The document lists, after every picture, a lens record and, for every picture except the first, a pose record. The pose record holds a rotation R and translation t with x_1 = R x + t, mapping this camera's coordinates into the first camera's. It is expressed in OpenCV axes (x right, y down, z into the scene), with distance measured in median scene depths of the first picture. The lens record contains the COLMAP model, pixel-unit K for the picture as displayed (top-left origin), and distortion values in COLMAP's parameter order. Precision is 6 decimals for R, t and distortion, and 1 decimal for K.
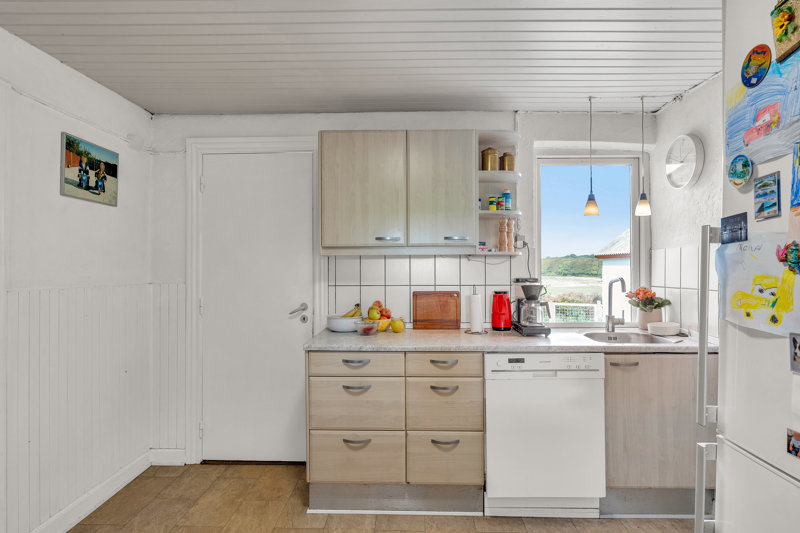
lens RADIAL K [[439.6, 0, 399.4], [0, 439.6, 268.0], [0, 0, 1]] dist [0.004352, 0.000567]
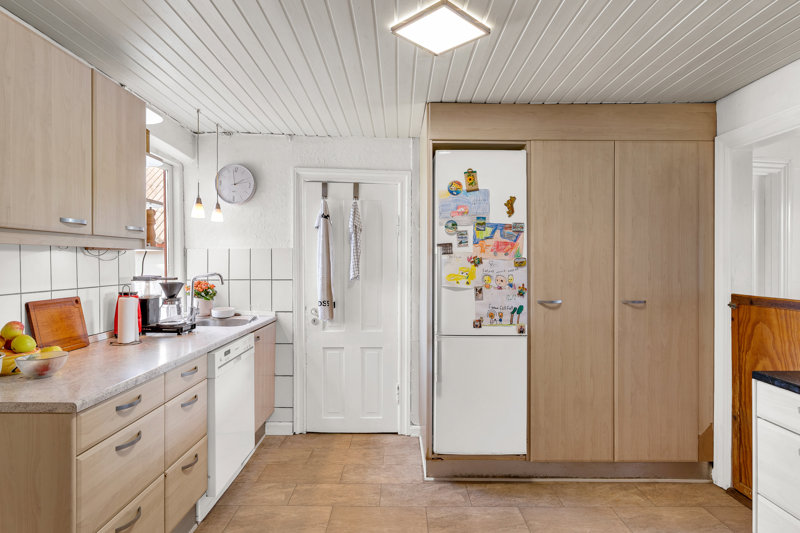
lens RADIAL K [[439.6, 0, 398.7], [0, 439.6, 265.0], [0, 0, 1]] dist [0.004352, 0.000567]
pose [[-0.007497, -0.006088, 0.999953, -1.730623], [0.000593, 0.999981, 0.006092, -0.013693], [-0.999972, 0.000639, -0.007493, 1.298884]]
